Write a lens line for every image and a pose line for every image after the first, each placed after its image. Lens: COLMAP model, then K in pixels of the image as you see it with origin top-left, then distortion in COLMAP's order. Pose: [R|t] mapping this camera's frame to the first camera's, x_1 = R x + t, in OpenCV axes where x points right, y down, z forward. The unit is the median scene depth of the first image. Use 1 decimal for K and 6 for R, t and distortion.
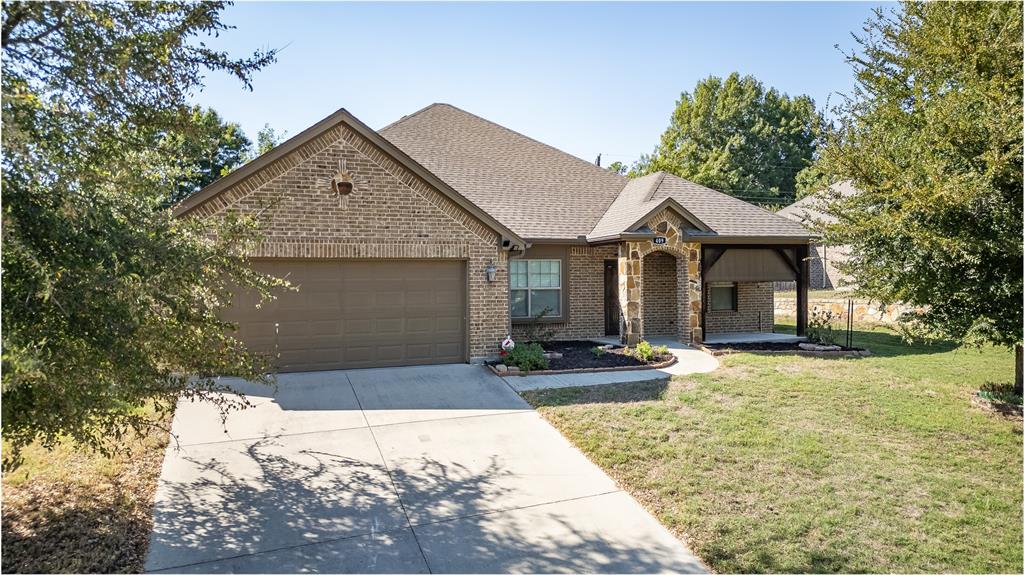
lens RADIAL K [[719.8, 0, 512.0], [0, 719.8, 287.5], [0, 0, 1]] dist [0.051759, -0.048644]
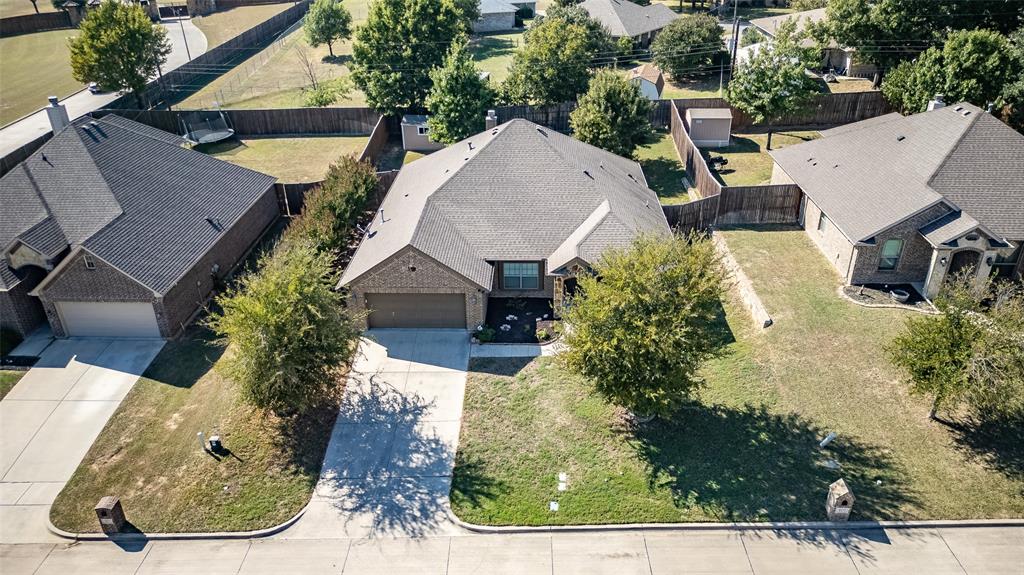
lens RADIAL K [[719.8, 0, 512.0], [0, 719.8, 287.5], [0, 0, 1]] dist [0.051759, -0.048644]
pose [[0.919381, 0.186297, -0.346455, 0.983440], [0.000056, 0.880680, 0.473711, -1.289461], [0.393367, -0.435541, 0.809671, -0.944534]]
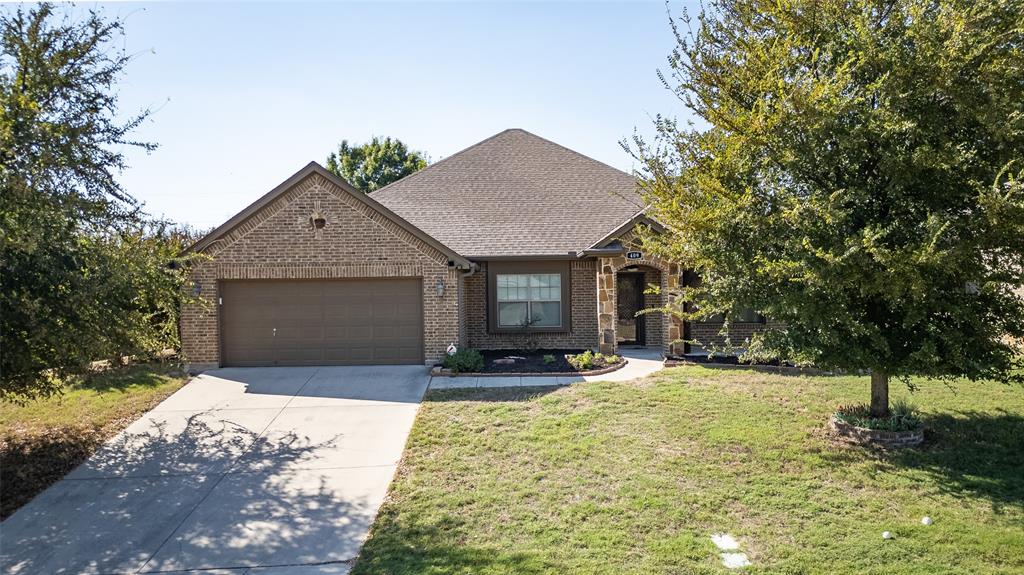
lens RADIAL K [[738.4, 0, 485.8], [0, 738.4, 303.4], [0, 0, 1]] dist [0.030428, -0.002824]
pose [[0.922220, 0.004948, -0.386633, 0.546755], [0.001179, 0.999877, 0.015609, -0.016529], [0.386663, -0.014851, 0.922102, -0.090473]]
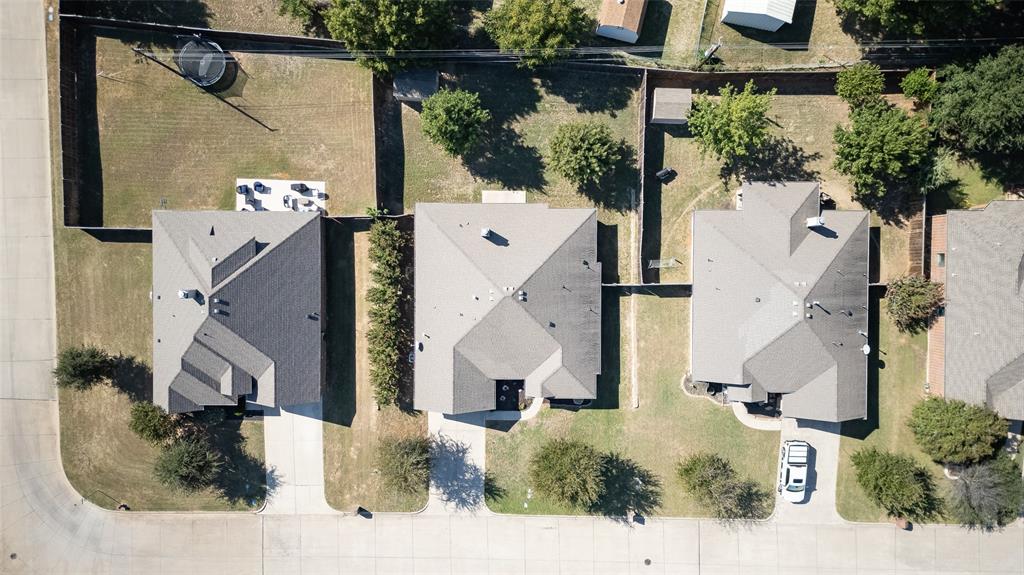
lens RADIAL K [[738.4, 0, 485.8], [0, 738.4, 303.4], [0, 0, 1]] dist [0.030428, -0.002824]
pose [[0.934236, 0.355483, 0.028898, -0.432845], [-0.006626, -0.063710, 0.997946, -5.065885], [0.356594, -0.932509, -0.057165, 2.029298]]
